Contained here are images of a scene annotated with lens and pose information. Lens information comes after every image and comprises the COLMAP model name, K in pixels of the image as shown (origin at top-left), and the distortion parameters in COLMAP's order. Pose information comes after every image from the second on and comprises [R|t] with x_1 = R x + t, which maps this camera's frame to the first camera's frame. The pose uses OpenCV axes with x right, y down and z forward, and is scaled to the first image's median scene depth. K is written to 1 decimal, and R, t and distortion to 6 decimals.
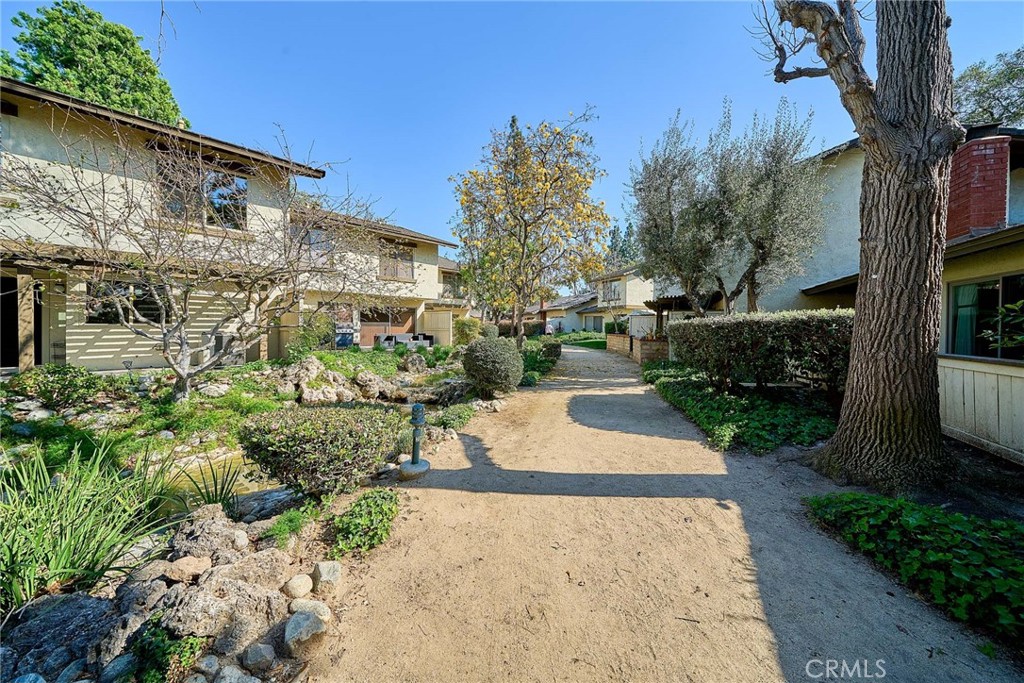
lens RADIAL K [[361.4, 0, 513.3], [0, 361.4, 330.4], [0, 0, 1]] dist [-0.000502, -0.000159]
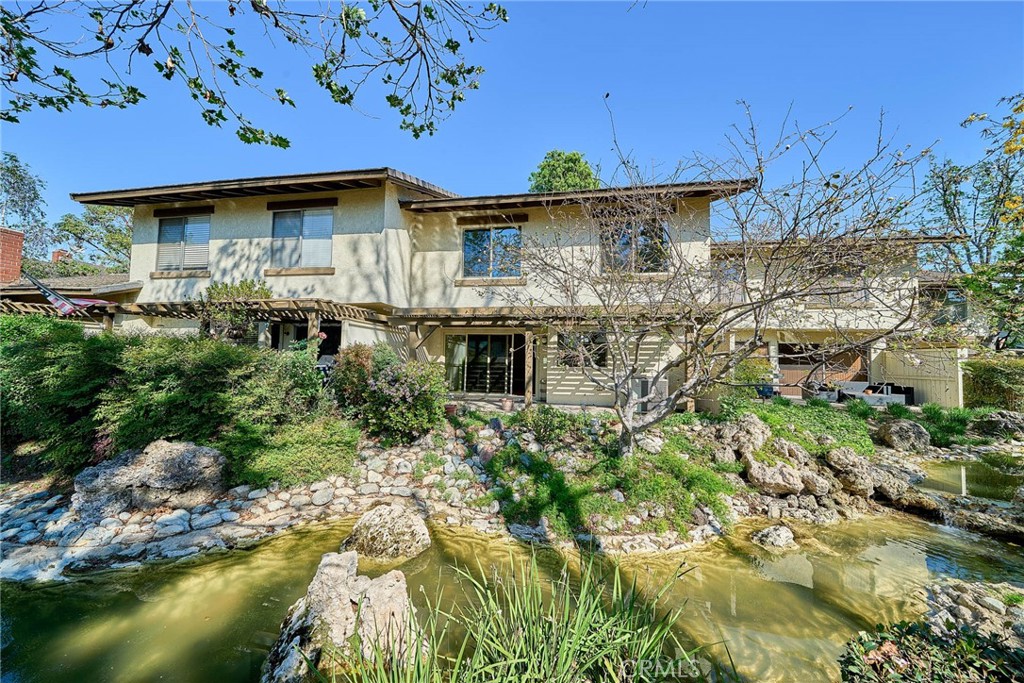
lens RADIAL K [[361.4, 0, 513.3], [0, 361.4, 330.4], [0, 0, 1]] dist [-0.000502, -0.000159]
pose [[0.558323, -0.065278, -0.827051, -0.211424], [-0.023605, 0.995246, -0.094489, -0.022856], [0.829287, 0.072278, 0.554128, 0.158896]]
